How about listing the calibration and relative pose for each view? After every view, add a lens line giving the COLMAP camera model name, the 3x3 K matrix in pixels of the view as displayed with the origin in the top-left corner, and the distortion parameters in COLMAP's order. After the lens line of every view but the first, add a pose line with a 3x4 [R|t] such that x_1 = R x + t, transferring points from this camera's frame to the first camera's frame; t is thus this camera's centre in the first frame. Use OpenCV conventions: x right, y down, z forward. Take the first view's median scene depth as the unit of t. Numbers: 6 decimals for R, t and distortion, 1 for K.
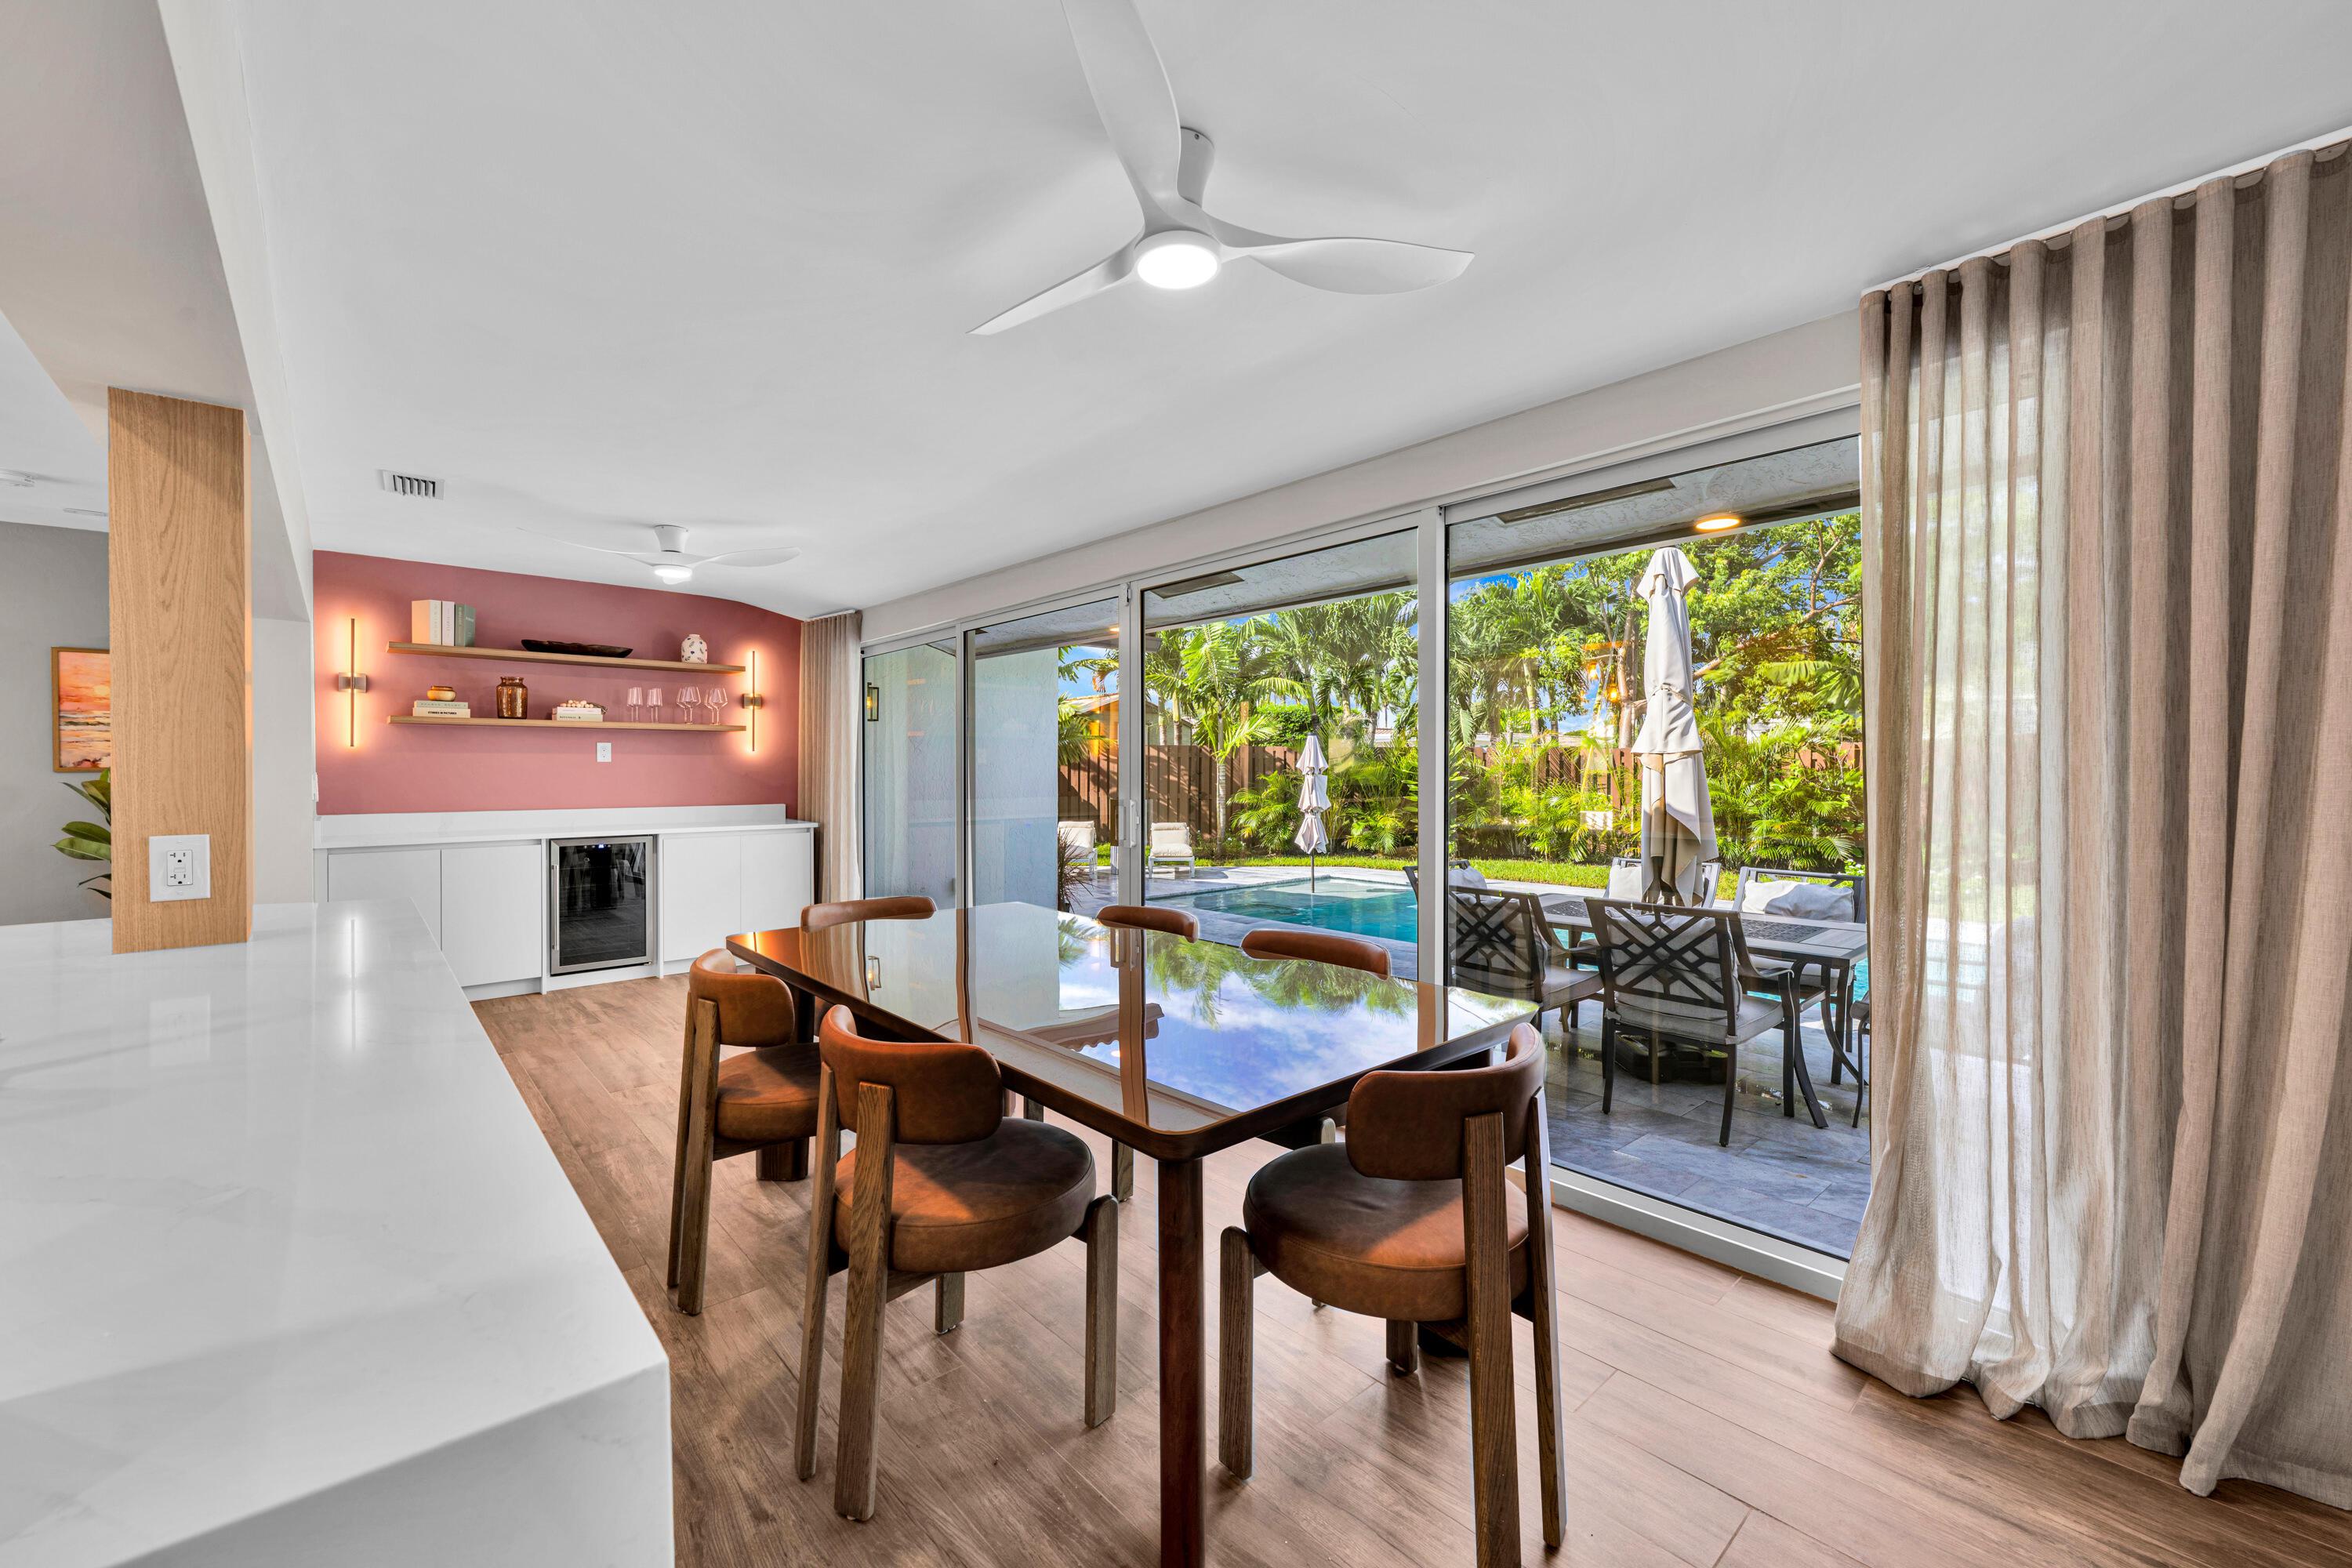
lens RADIAL K [[909.8, 0, 1163.5], [0, 909.8, 777.7], [0, 0, 1]] dist [-0.006271, 0.000272]
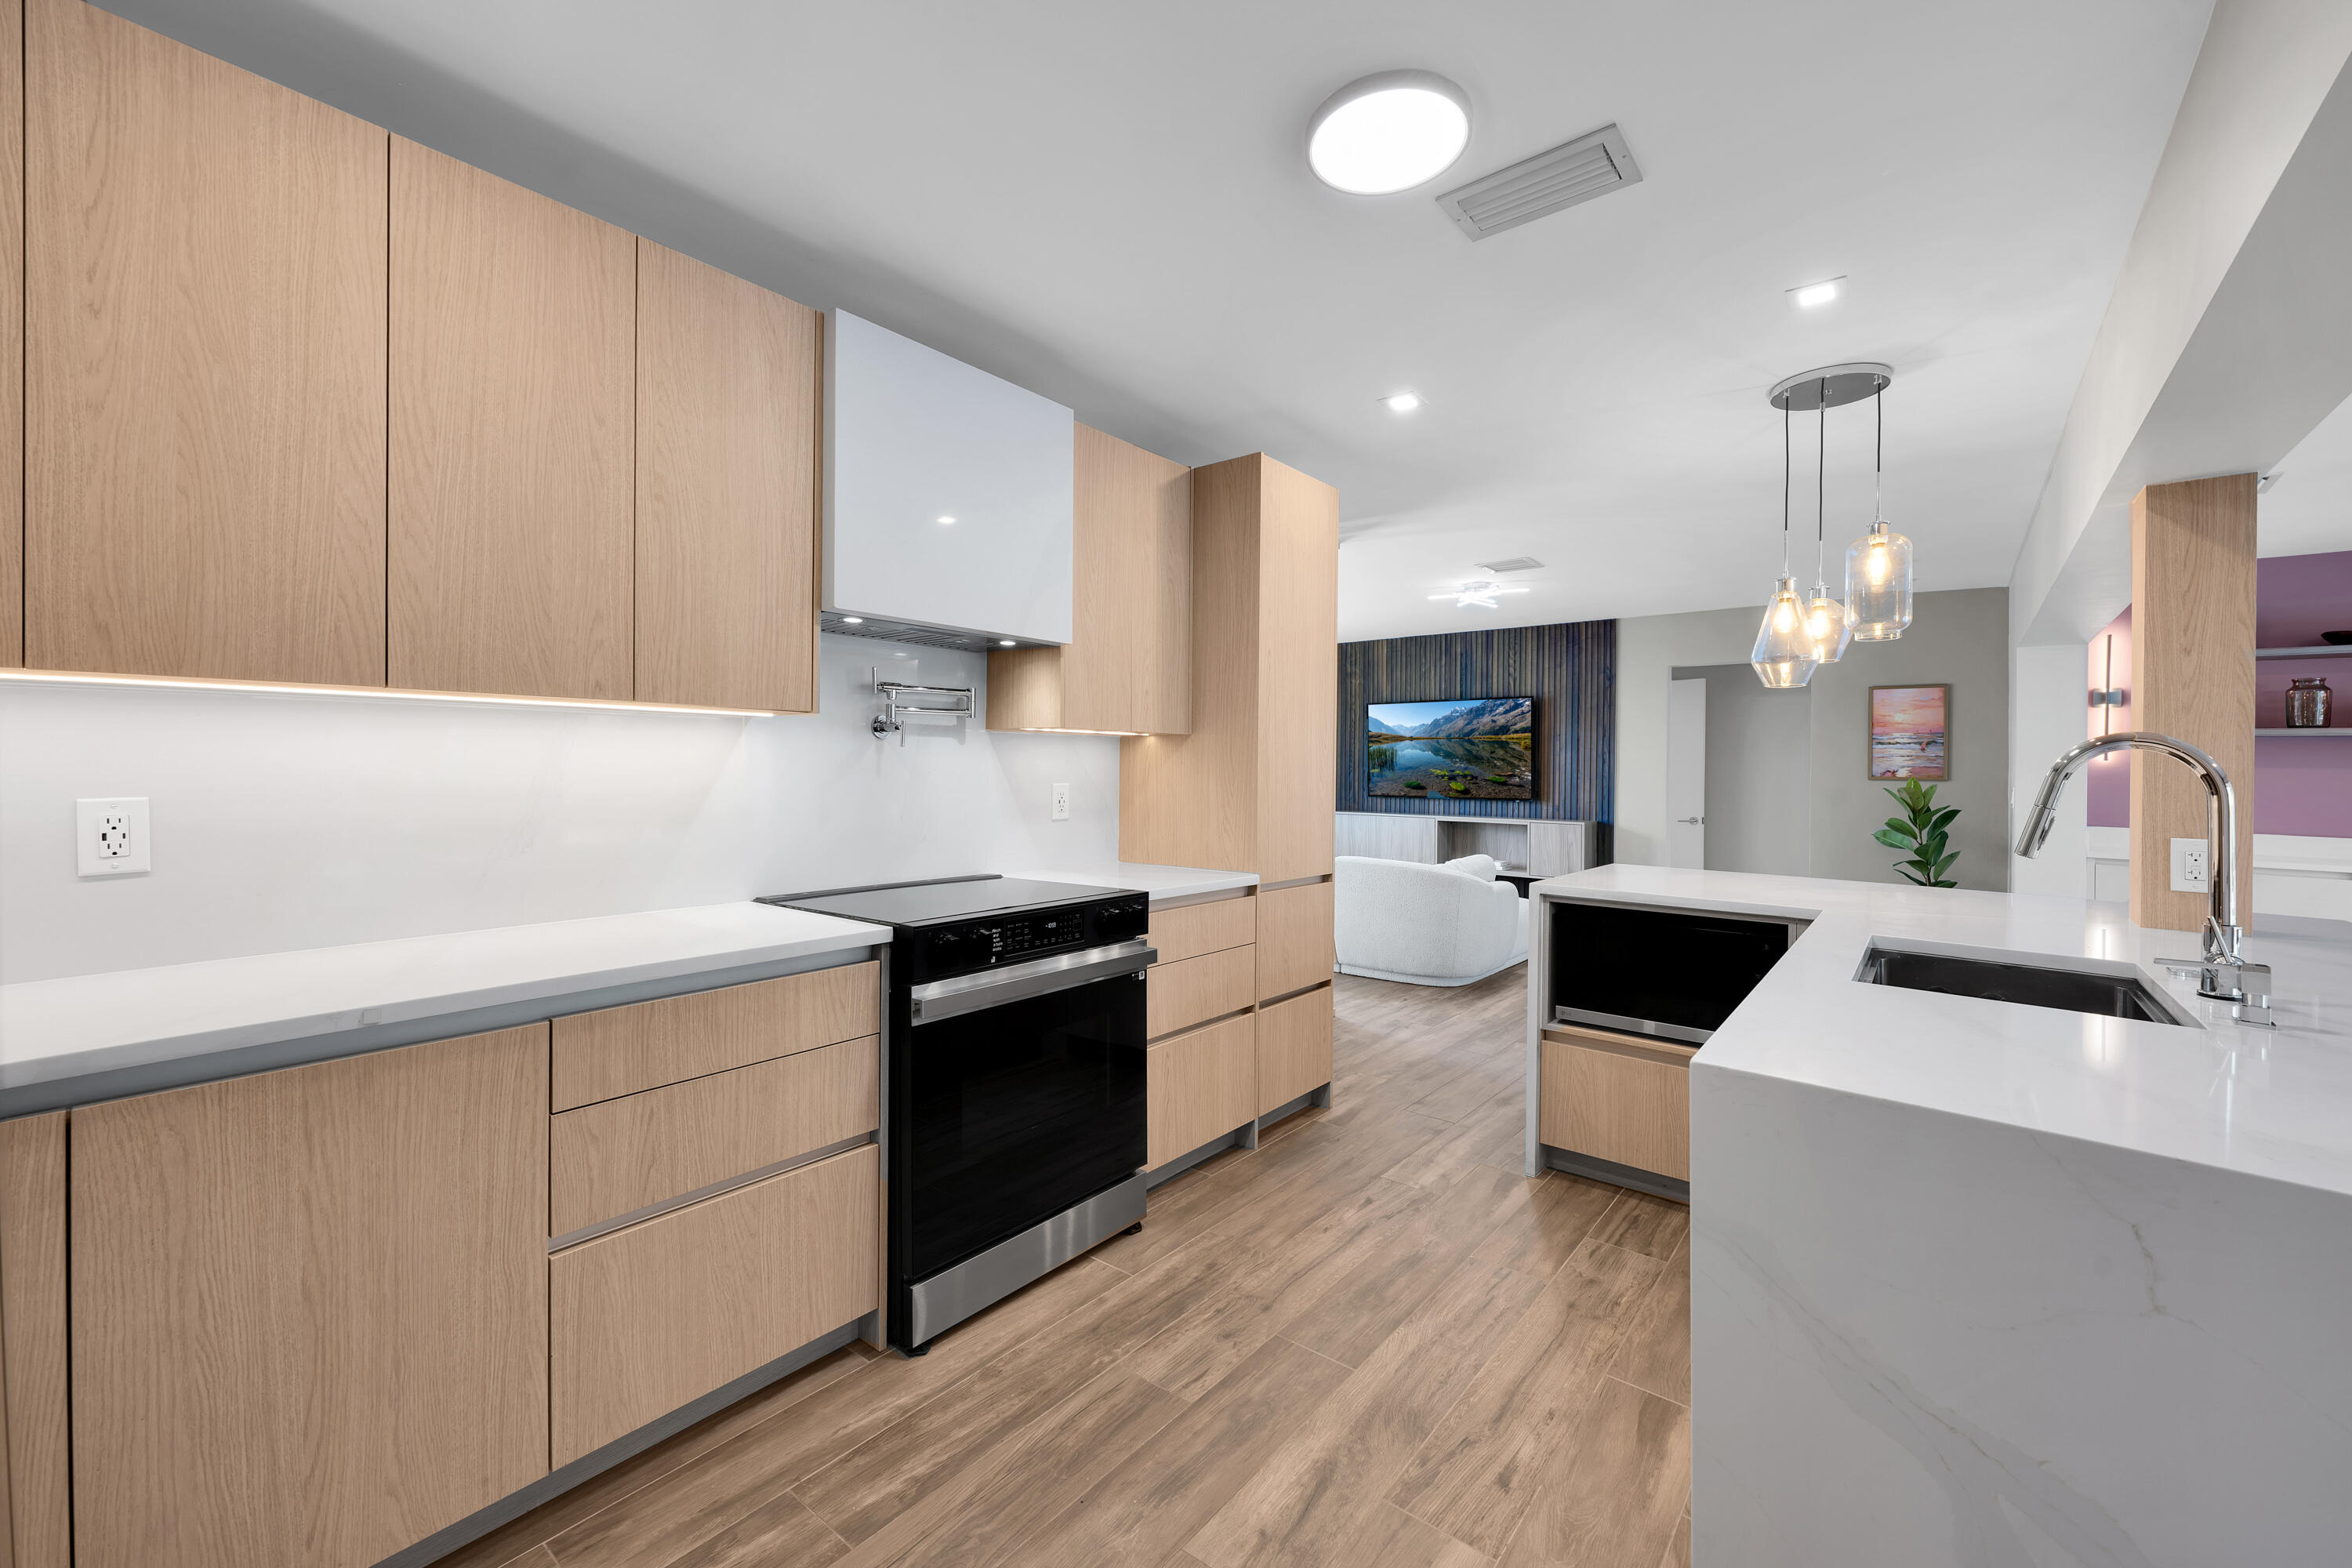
lens RADIAL K [[938.7, 0, 1165.9], [0, 938.7, 782.8], [0, 0, 1]] dist [-0.002062, 0.000060]
pose [[0.190884, 0.020161, -0.981406, -0.055490], [-0.023218, 0.999602, 0.016019, 0.000157], [0.981338, 0.019729, 0.191276, -0.288565]]
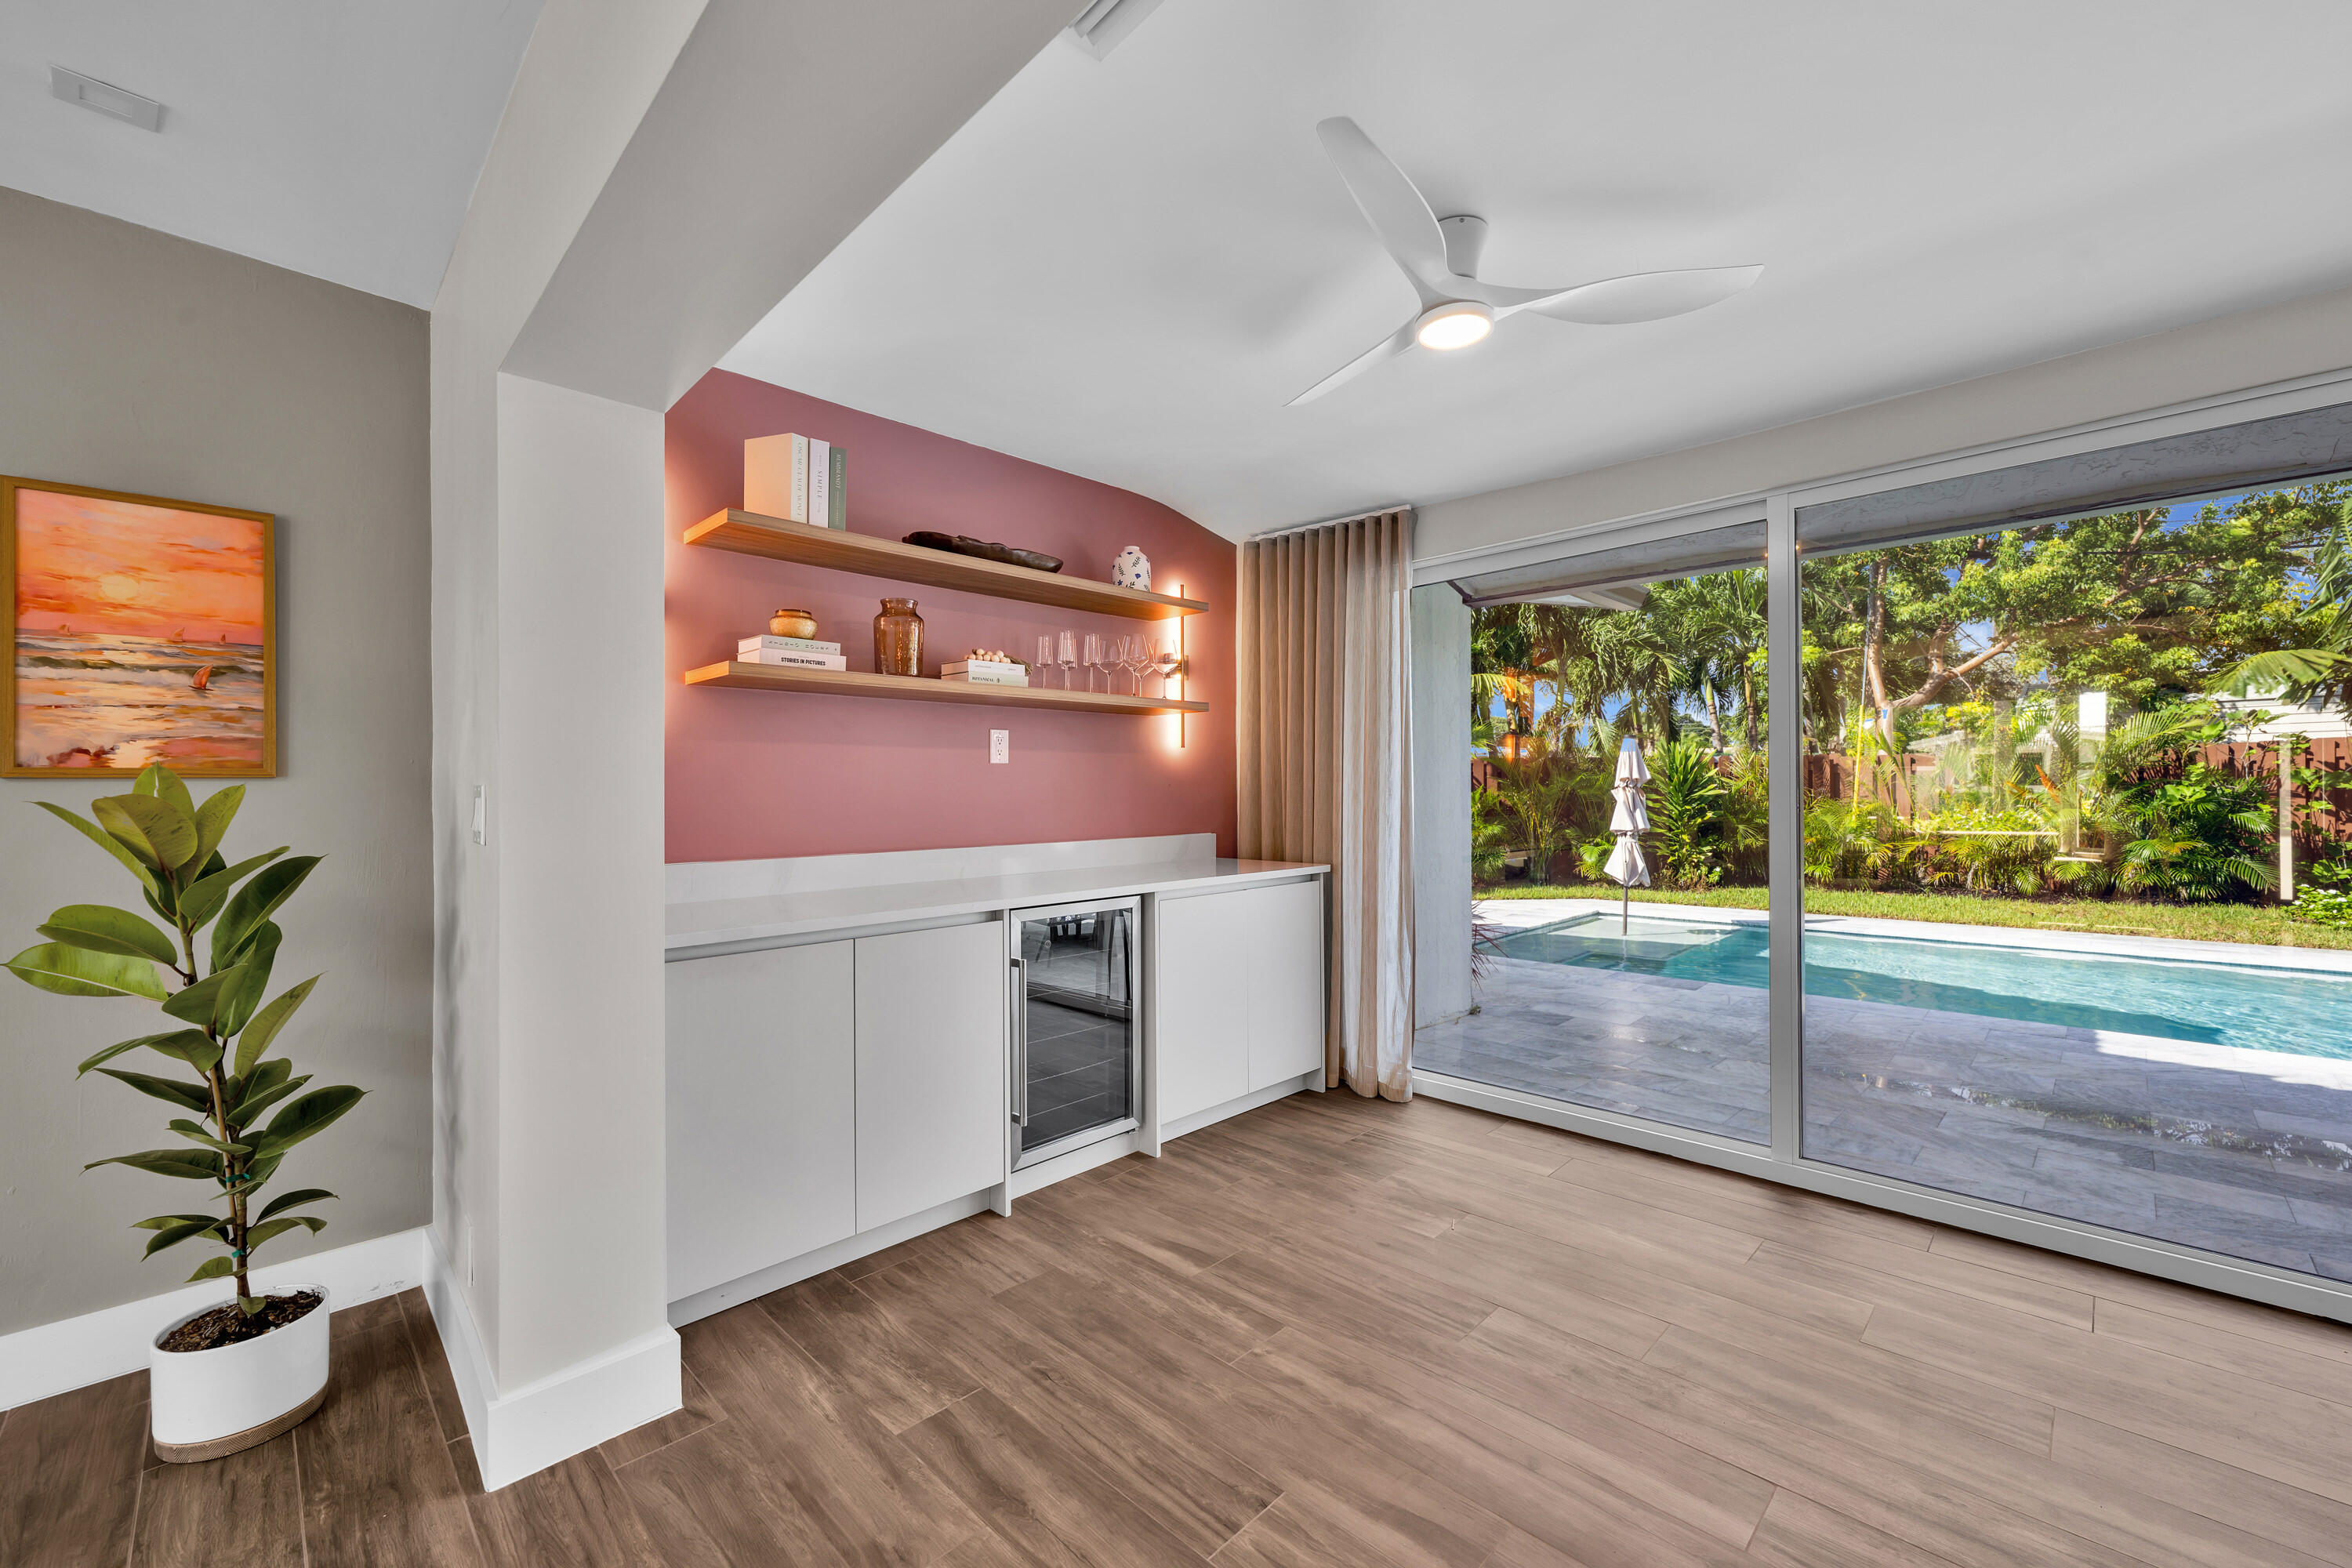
lens RADIAL K [[938.7, 0, 1165.9], [0, 938.7, 782.8], [0, 0, 1]] dist [-0.002062, 0.000060]
pose [[0.998431, -0.007178, 0.055533, -0.706740], [0.008033, 0.999852, -0.015183, 0.006290], [-0.055416, 0.015606, 0.998341, 0.531638]]
